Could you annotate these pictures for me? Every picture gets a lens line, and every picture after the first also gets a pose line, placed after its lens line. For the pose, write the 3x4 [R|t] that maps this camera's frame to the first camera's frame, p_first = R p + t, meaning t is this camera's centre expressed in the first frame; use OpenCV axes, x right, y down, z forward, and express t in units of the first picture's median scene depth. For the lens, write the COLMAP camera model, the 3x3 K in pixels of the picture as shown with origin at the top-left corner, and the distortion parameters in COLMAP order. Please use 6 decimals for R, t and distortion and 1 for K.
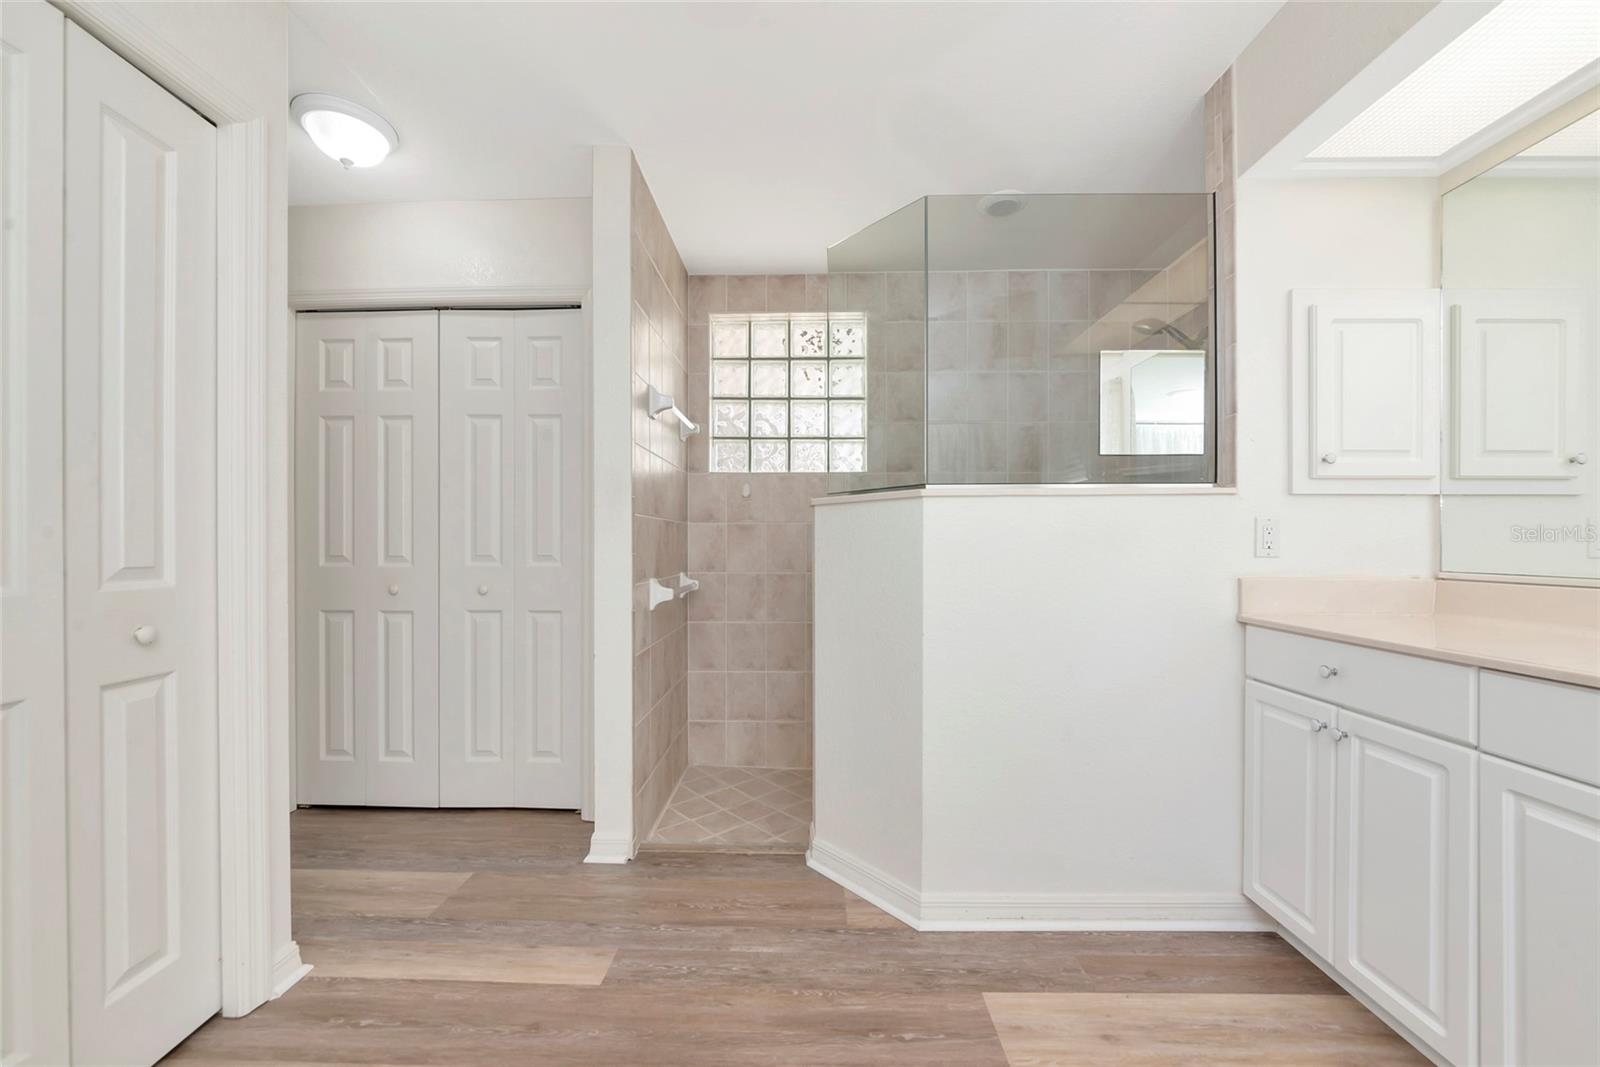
lens RADIAL K [[618.8, 0, 797.6], [0, 618.8, 544.7], [0, 0, 1]] dist [-0.012208, 0.000417]
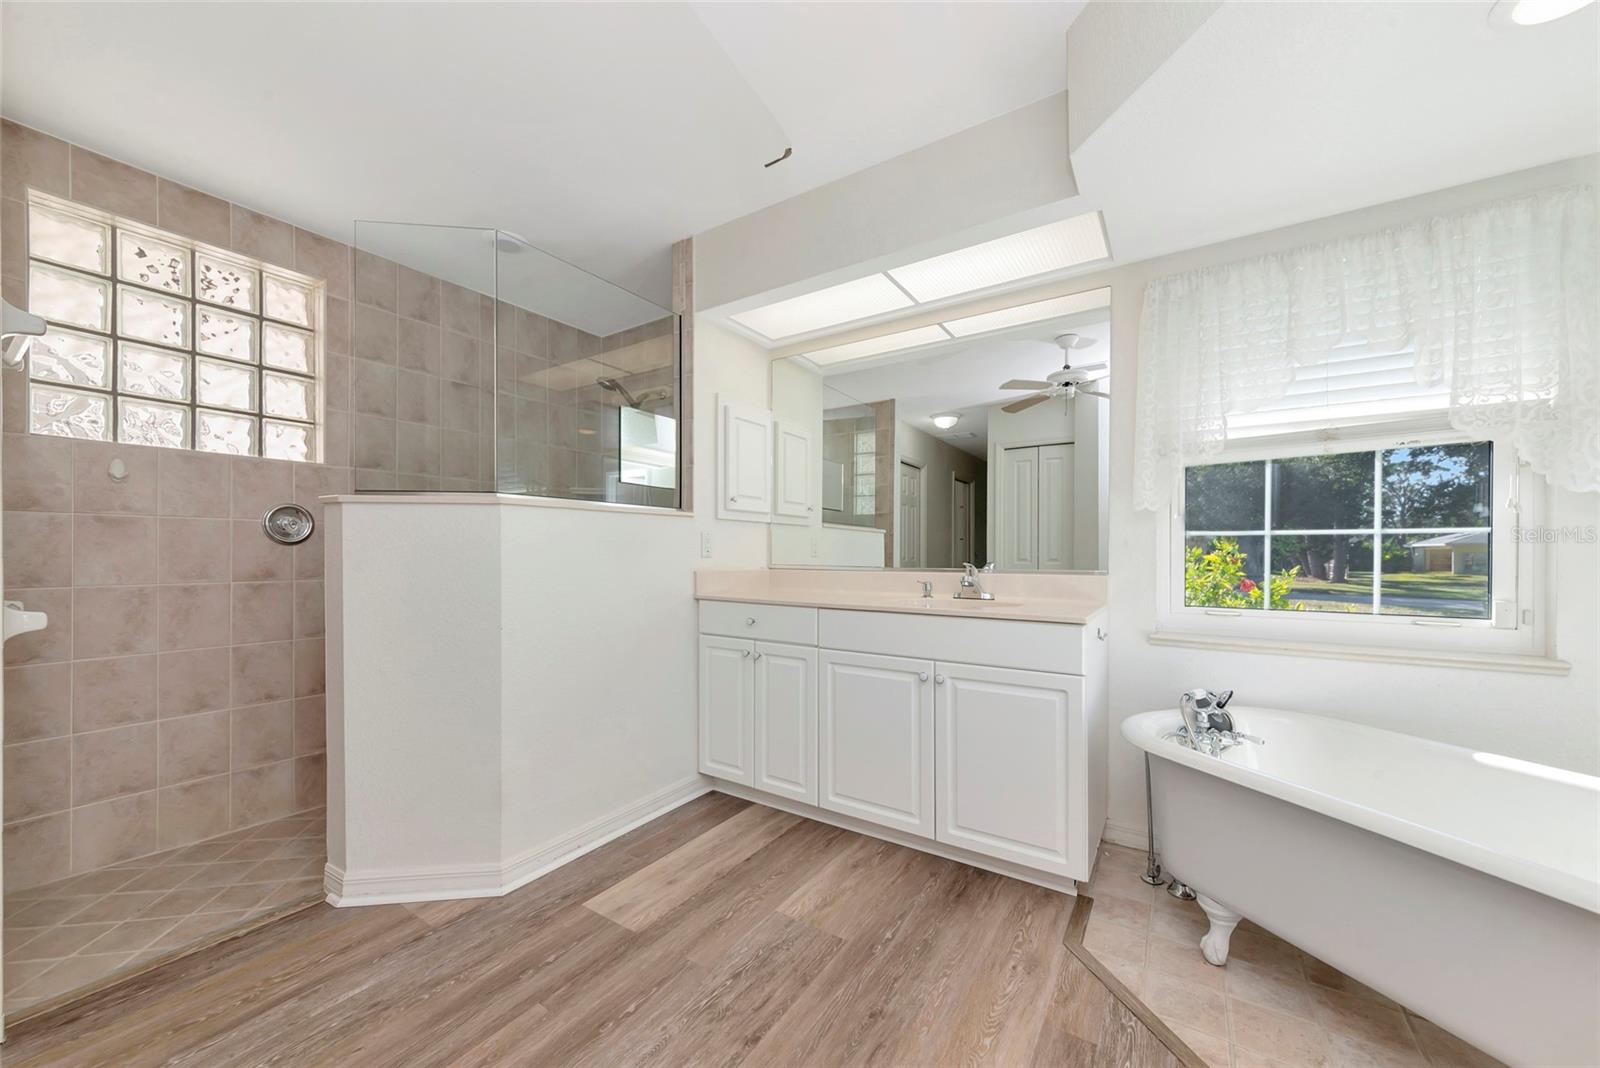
lens RADIAL K [[574.0, 0, 801.8], [0, 574.0, 547.6], [0, 0, 1]] dist [0.003161, -0.000110]
pose [[0.537358, 0.009159, 0.843304, -0.351210], [-0.004270, 0.999958, -0.008139, 0.006275], [-0.843343, 0.000772, 0.537374, -0.008909]]
